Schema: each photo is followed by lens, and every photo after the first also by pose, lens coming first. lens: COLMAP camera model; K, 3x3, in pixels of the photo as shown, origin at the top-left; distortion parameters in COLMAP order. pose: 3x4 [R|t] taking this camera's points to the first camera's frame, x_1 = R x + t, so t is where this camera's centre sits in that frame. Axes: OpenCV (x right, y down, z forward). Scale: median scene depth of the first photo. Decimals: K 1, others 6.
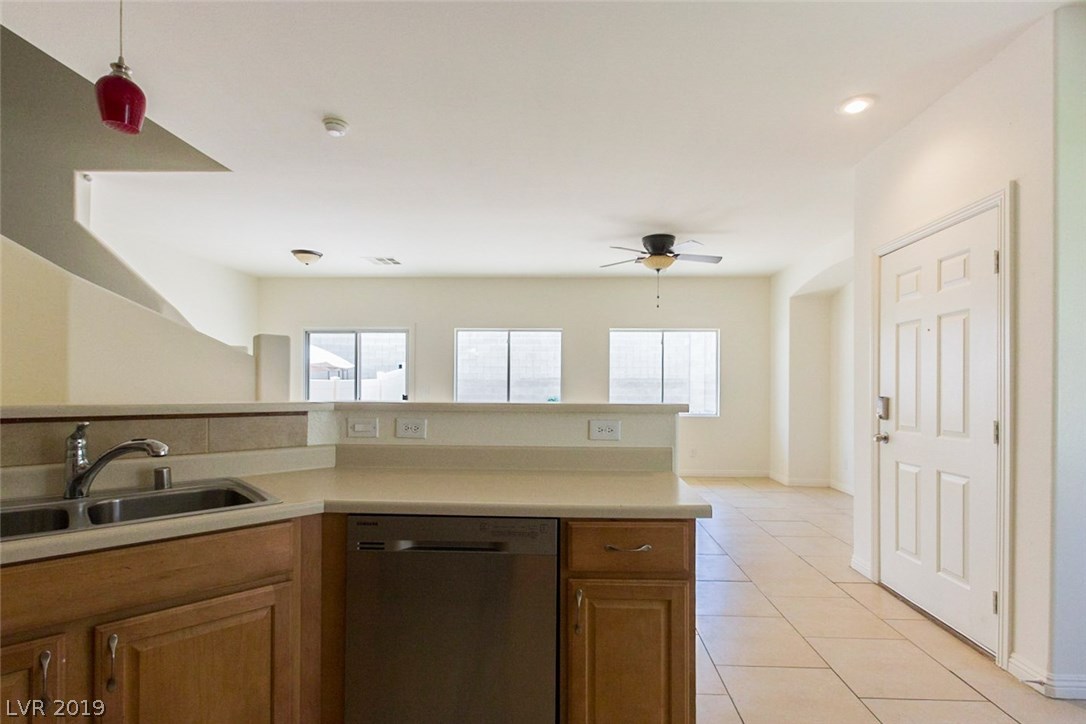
lens RADIAL K [[530.4, 0, 567.5], [0, 530.4, 392.4], [0, 0, 1]] dist [0.025790, -0.000762]
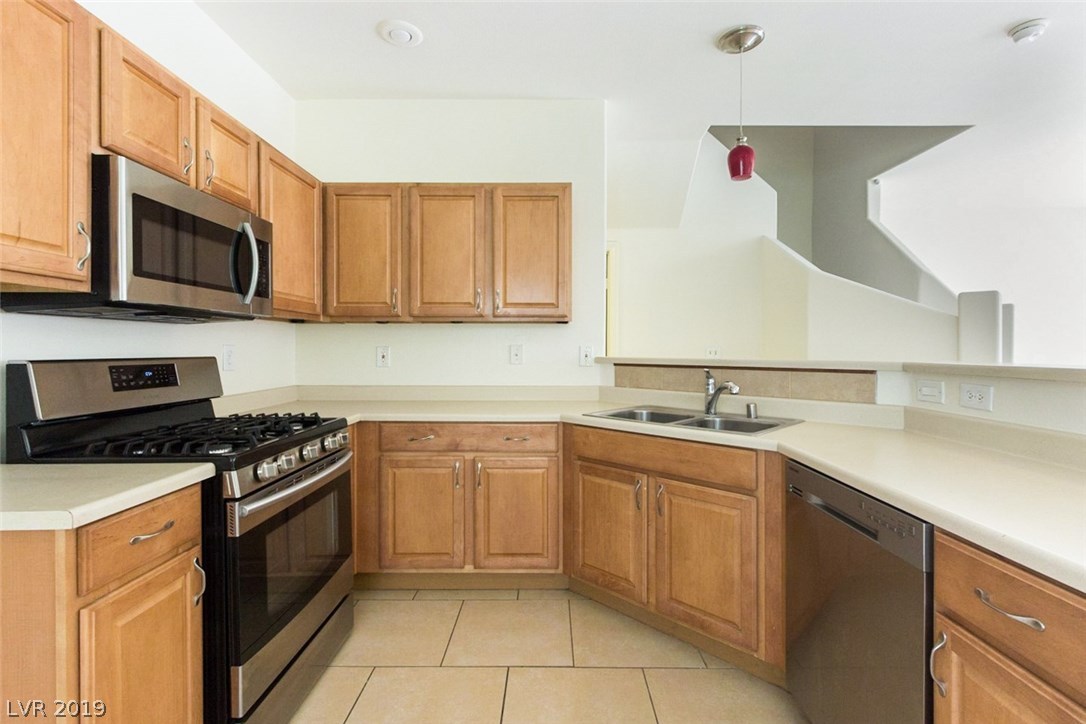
lens RADIAL K [[530.4, 0, 550.1], [0, 530.4, 351.4], [0, 0, 1]] dist [0.025790, -0.000762]
pose [[0.017613, 0.000987, -0.999844, 0.491658], [-0.006670, 0.999977, 0.000870, 0.001803], [0.999823, 0.006653, 0.017619, 0.317342]]
